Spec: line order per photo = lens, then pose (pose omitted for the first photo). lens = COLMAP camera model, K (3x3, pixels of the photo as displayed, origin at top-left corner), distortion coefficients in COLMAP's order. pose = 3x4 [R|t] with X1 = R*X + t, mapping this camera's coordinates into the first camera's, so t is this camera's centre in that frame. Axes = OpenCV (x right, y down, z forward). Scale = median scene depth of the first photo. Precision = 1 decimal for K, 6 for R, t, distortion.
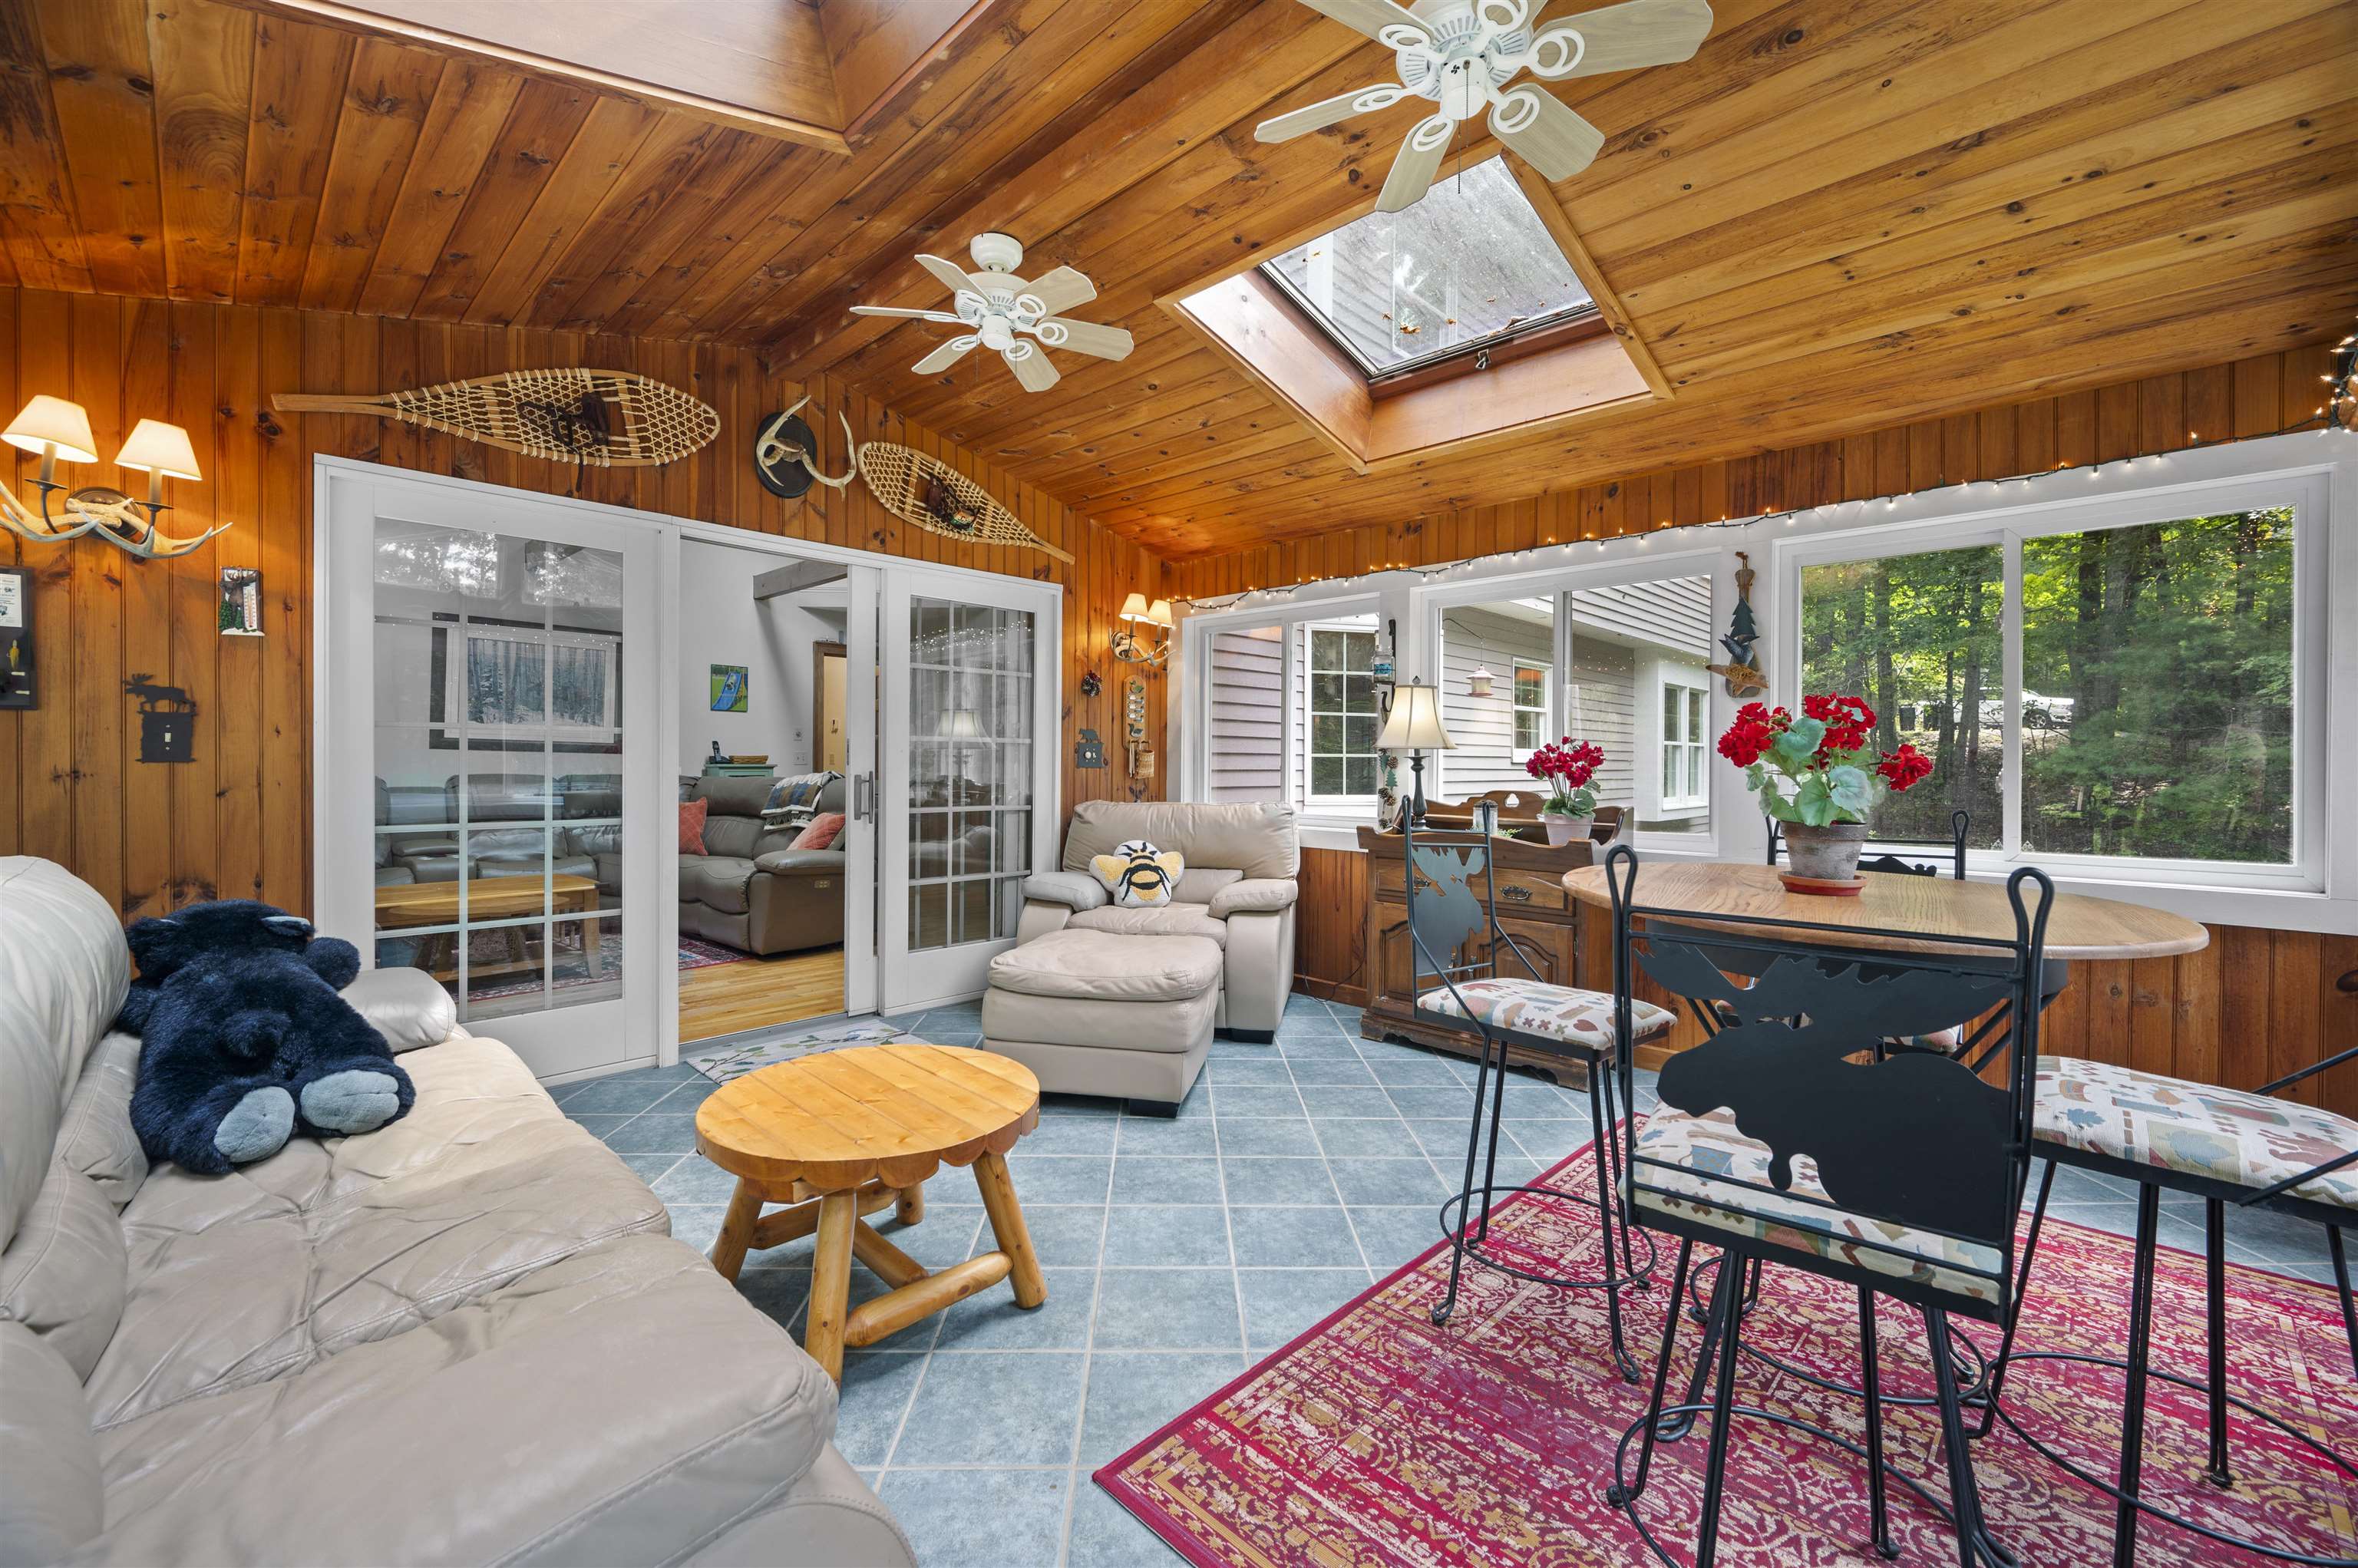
lens RADIAL K [[963.9, 0, 1182.8], [0, 963.9, 768.9], [0, 0, 1]] dist [0.000365, 0.000234]
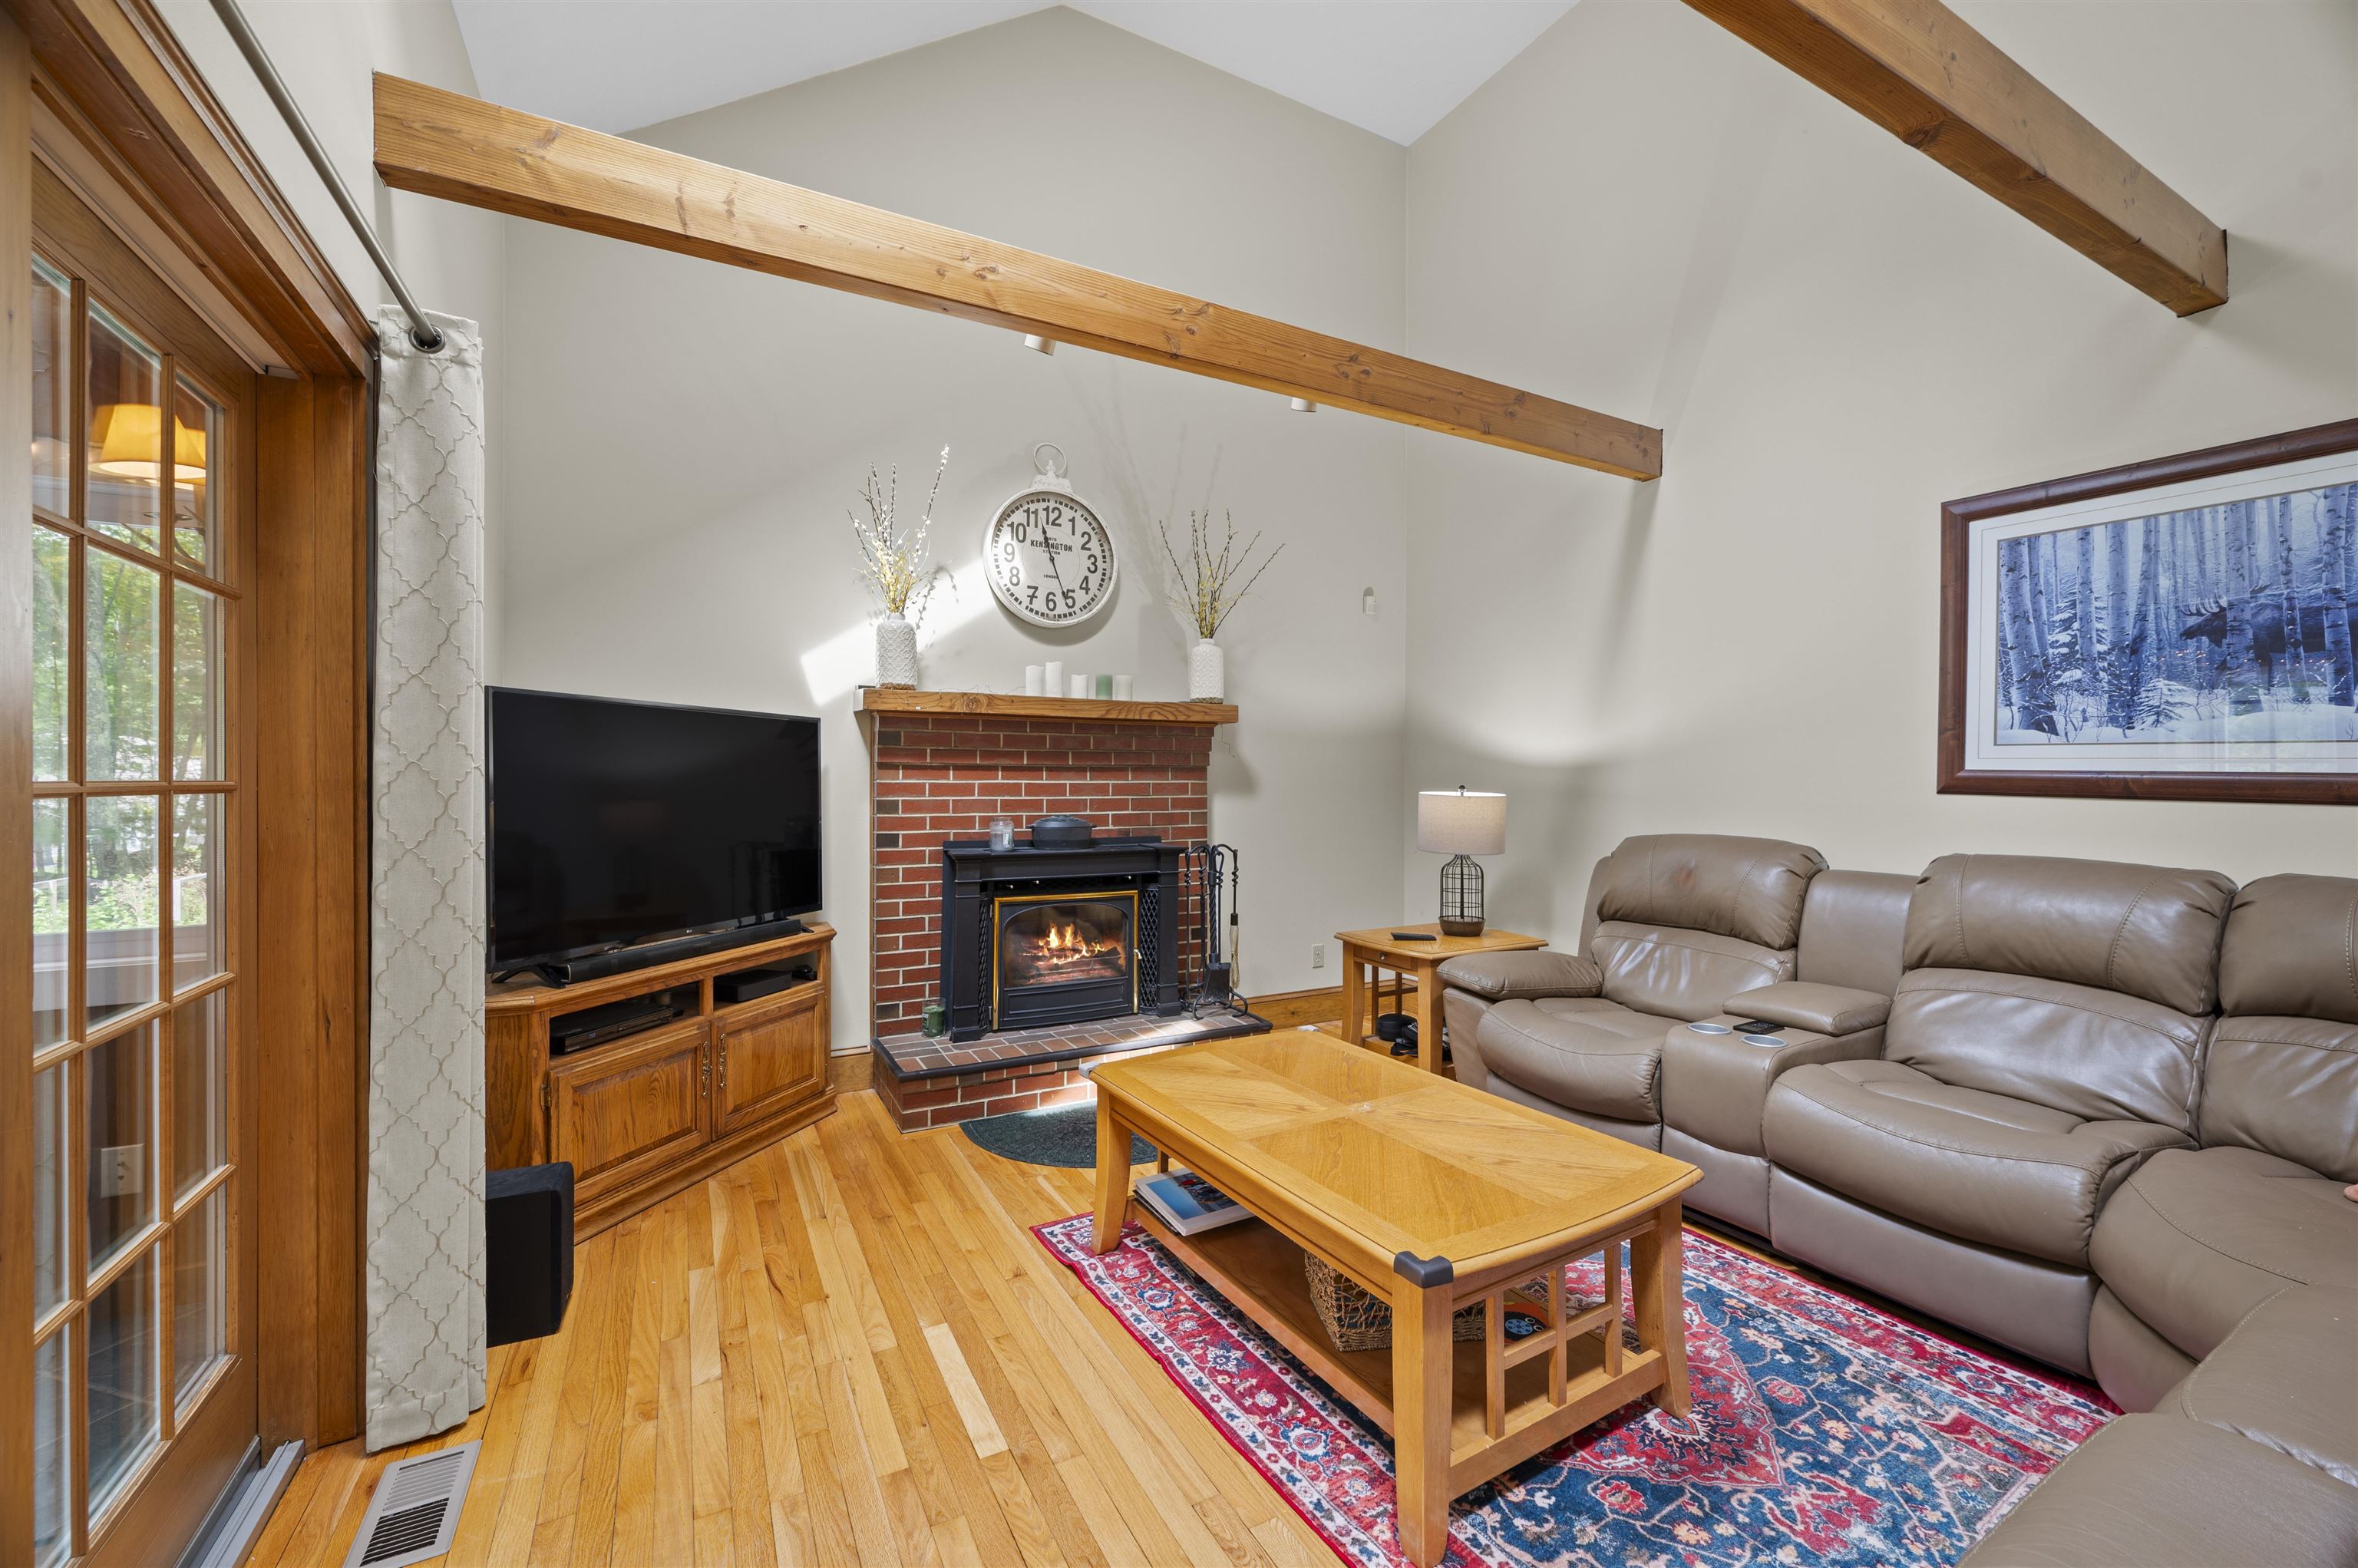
lens RADIAL K [[942.5, 0, 1181.6], [0, 942.5, 767.5], [0, 0, 1]] dist [0.001789, -0.000299]
pose [[-0.303171, -0.016973, -0.952785, -0.220549], [-0.004456, 0.999856, -0.016393, -0.024402], [0.952926, -0.000724, -0.303203, 0.762782]]
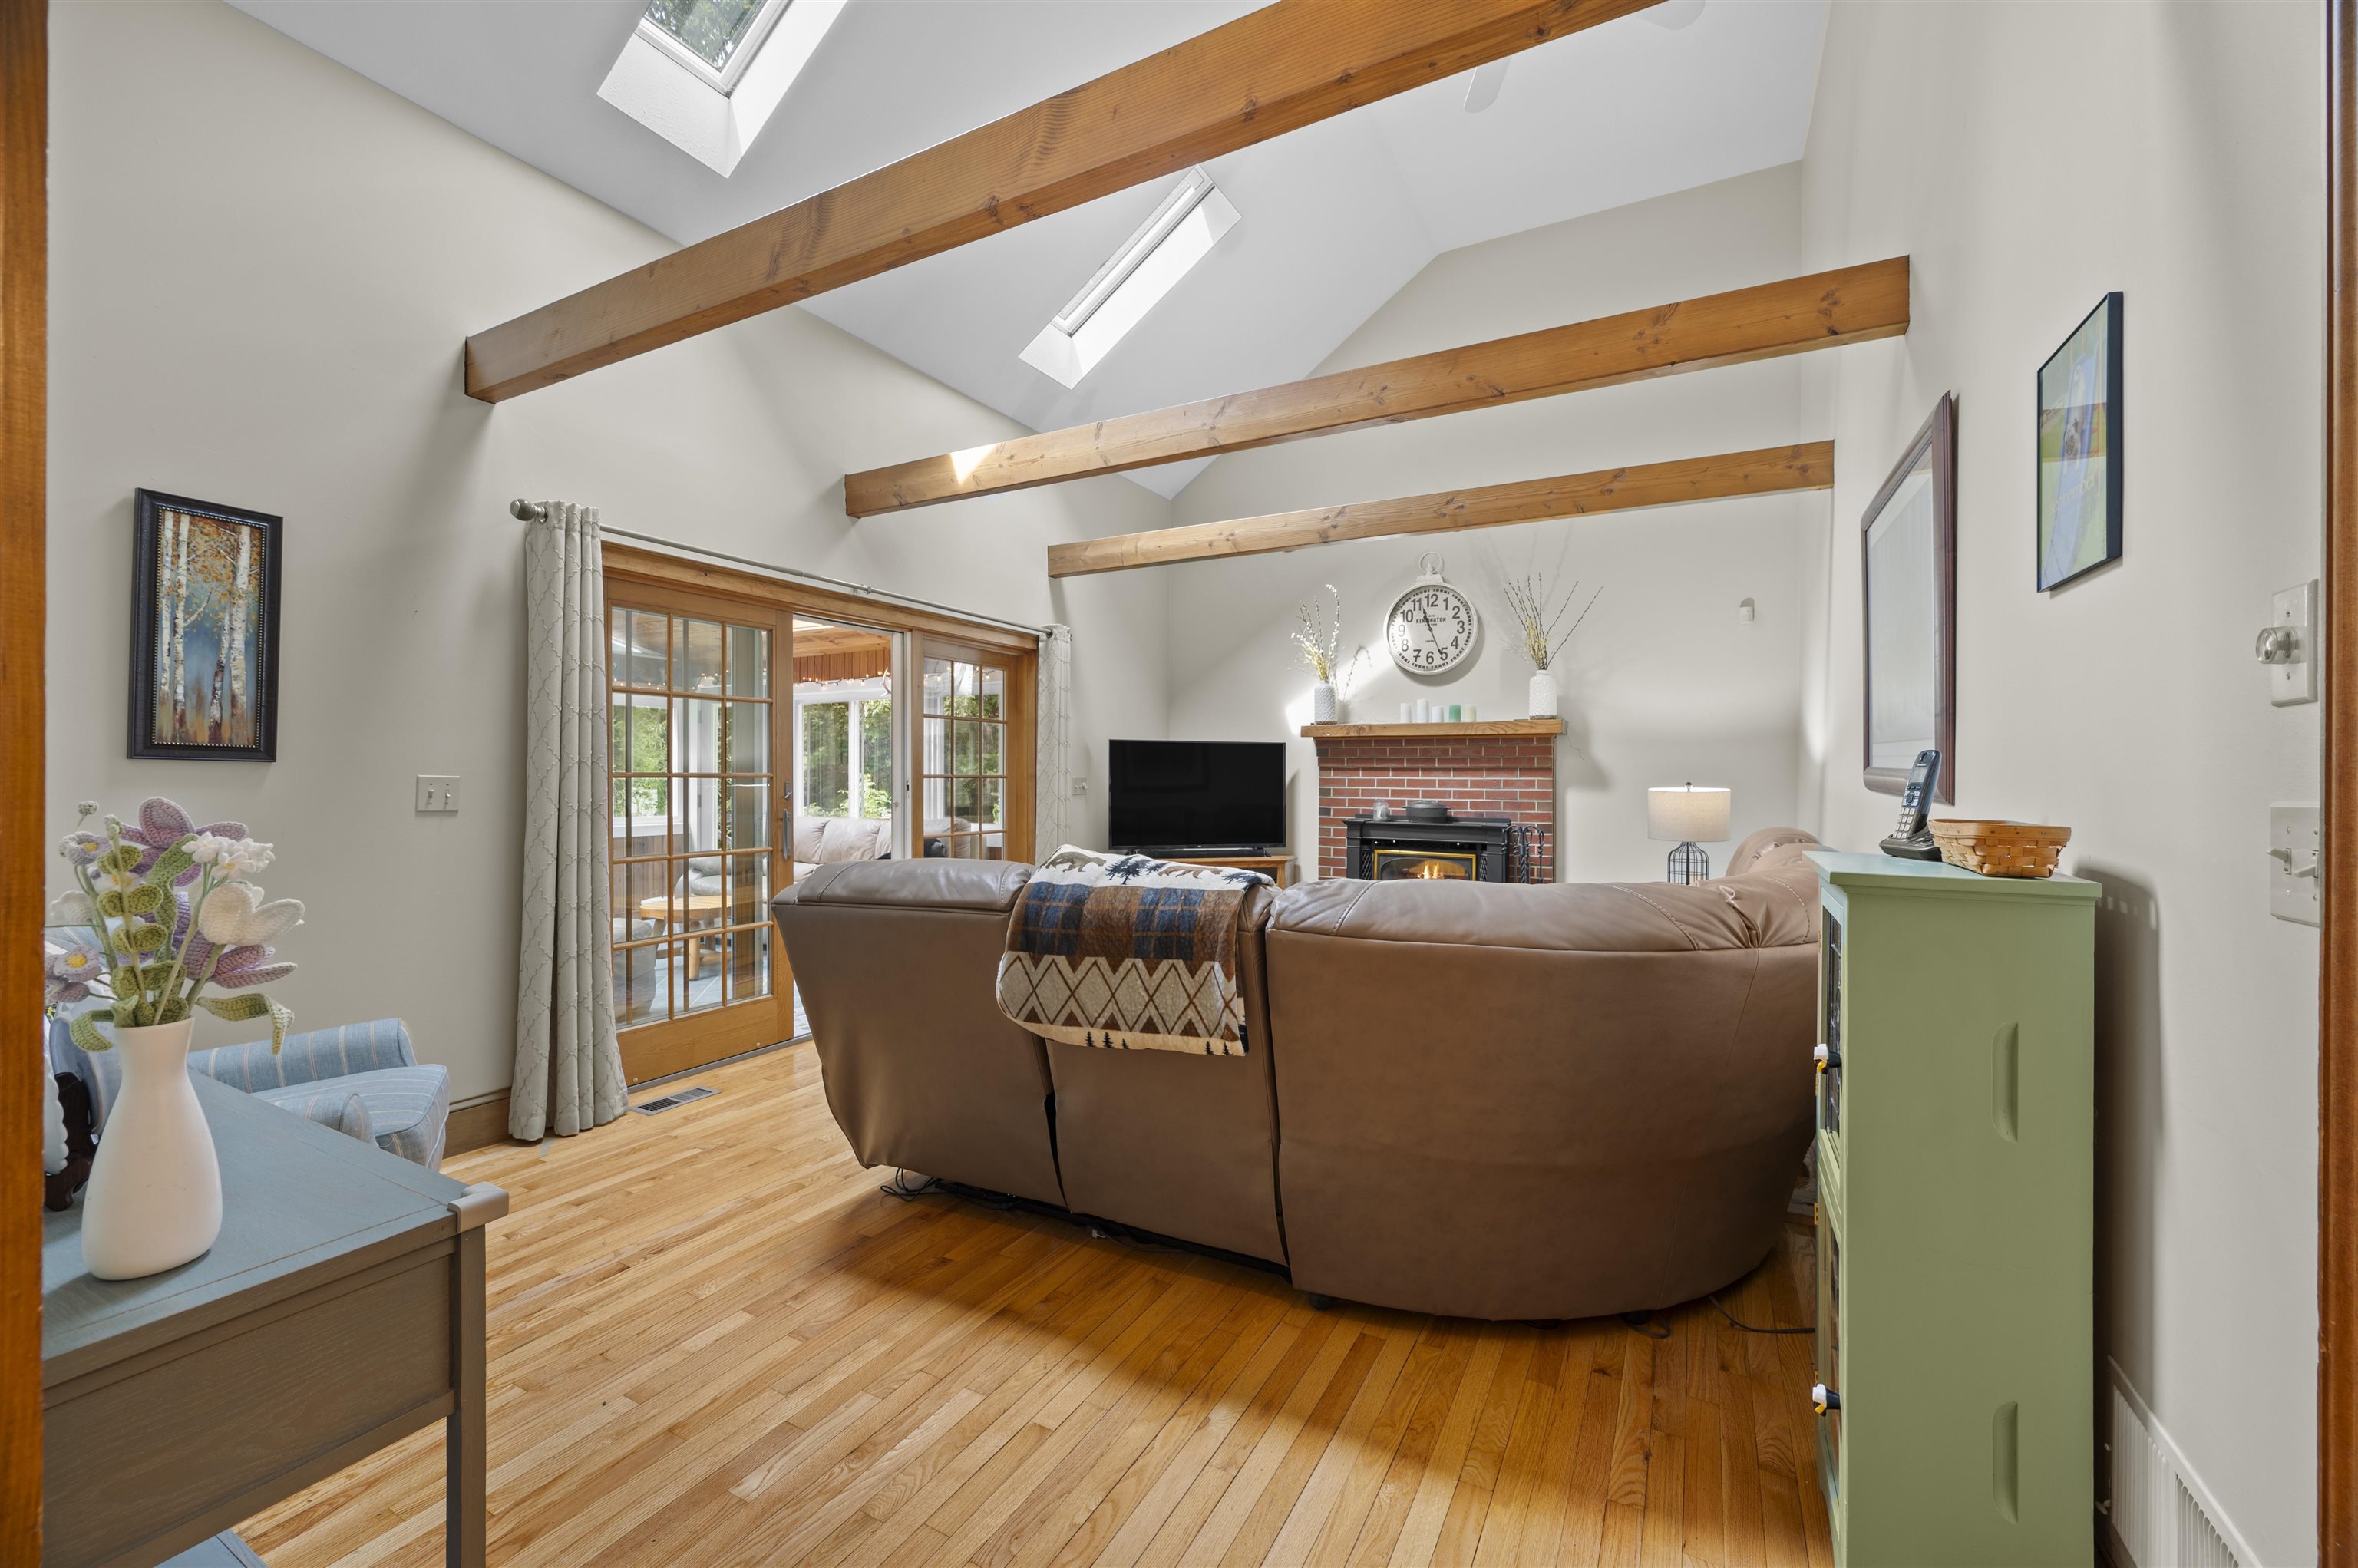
lens RADIAL K [[931.2, 0, 1182.8], [0, 931.2, 773.4], [0, 0, 1]] dist [0.000357, -0.000280]
pose [[-0.963160, -0.010051, -0.268742, -0.305787], [-0.009923, 0.999949, -0.001833, -0.025507], [0.268747, 0.000901, -0.963210, 1.321544]]
